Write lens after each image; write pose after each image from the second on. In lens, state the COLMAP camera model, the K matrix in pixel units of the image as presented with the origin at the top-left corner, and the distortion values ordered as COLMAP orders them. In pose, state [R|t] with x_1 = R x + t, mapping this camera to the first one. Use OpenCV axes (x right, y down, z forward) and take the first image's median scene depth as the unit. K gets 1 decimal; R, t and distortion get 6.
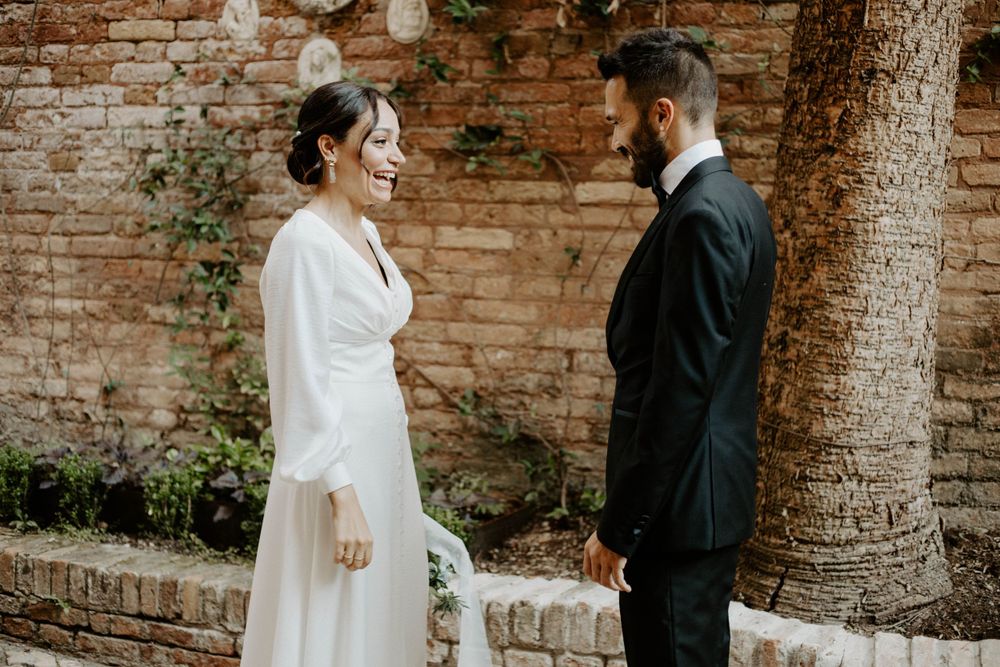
lens RADIAL K [[1467.9, 0, 506.8], [0, 1467.9, 339.5], [0, 0, 1]] dist [-0.112172, 0.000000]
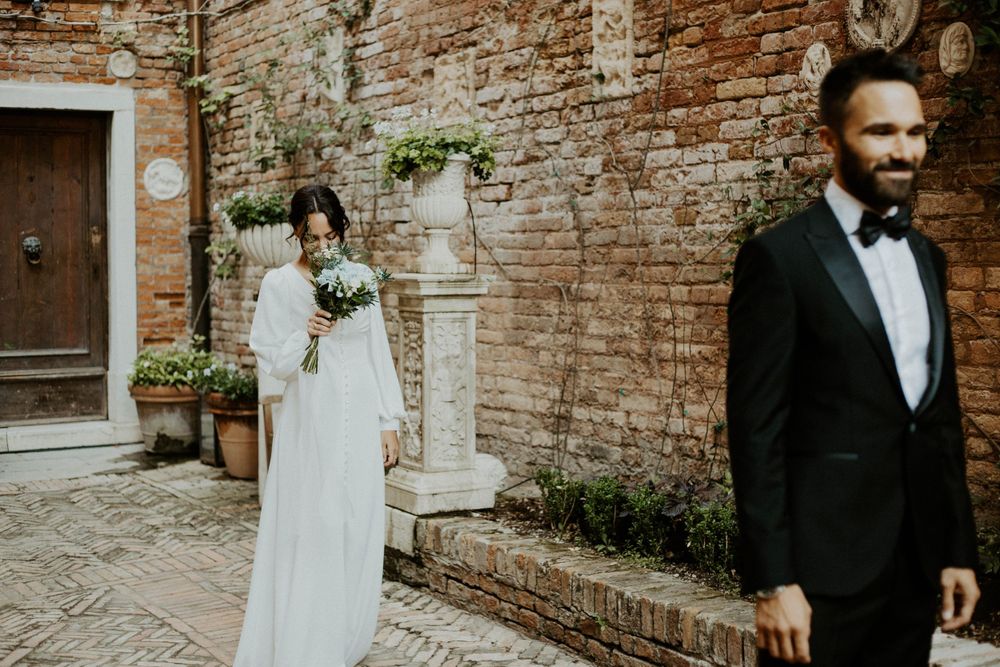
lens RADIAL K [[1467.9, 0, 502.7], [0, 1467.9, 336.8], [0, 0, 1]] dist [-0.112172, 0.000000]
pose [[0.786465, -0.003936, -0.617623, 0.293389], [-0.016167, 0.999506, -0.026955, -0.001833], [0.617424, 0.031184, 0.786012, 0.072538]]
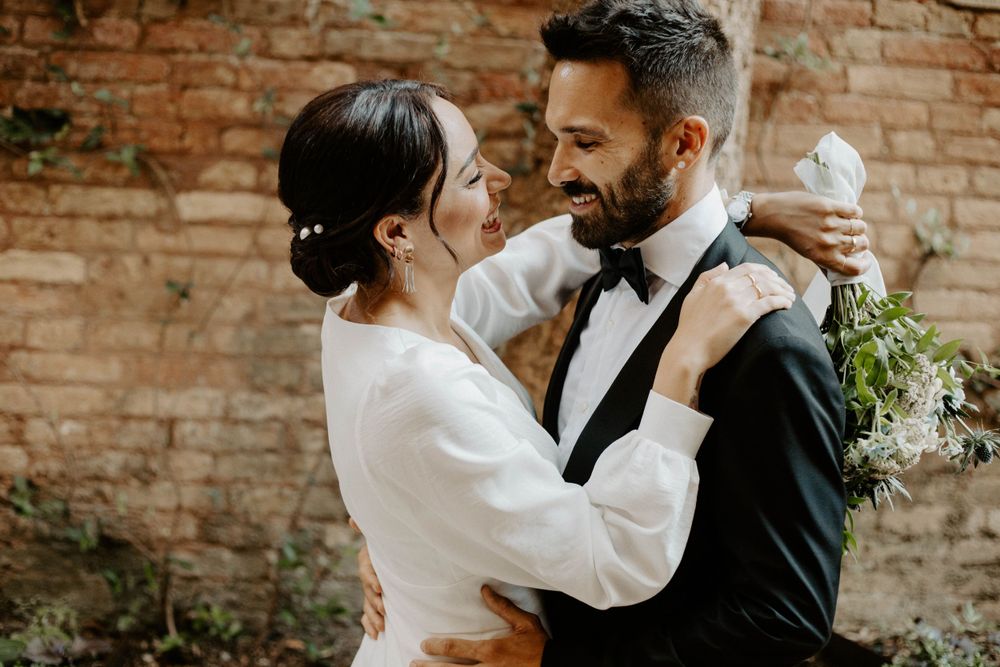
lens RADIAL K [[1467.9, 0, 508.4], [0, 1467.9, 319.4], [0, 0, 1]] dist [-0.112172, 0.000000]
pose [[0.877573, -0.014486, 0.479223, -0.158374], [0.014144, 0.999891, 0.004322, -0.043797], [-0.479234, 0.002985, 0.877682, 0.273923]]
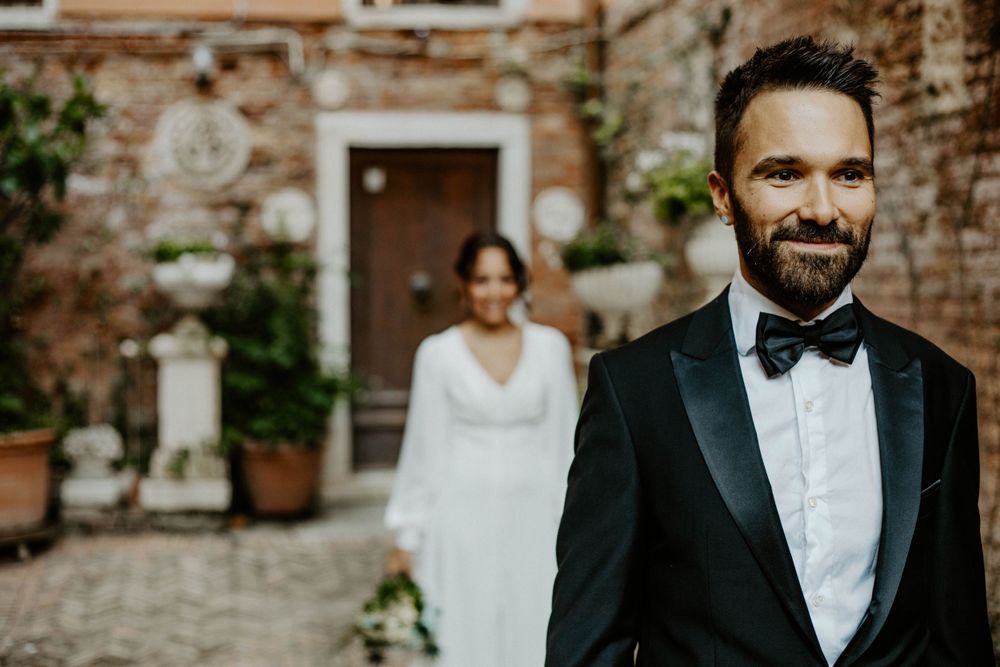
lens RADIAL K [[1467.9, 0, 508.8], [0, 1467.9, 335.1], [0, 0, 1]] dist [-0.112172, 0.000000]
pose [[0.494647, -0.004706, -0.869081, 0.308987], [-0.044999, 0.998505, -0.031018, -0.048896], [0.867928, 0.054451, 0.493696, 0.382160]]
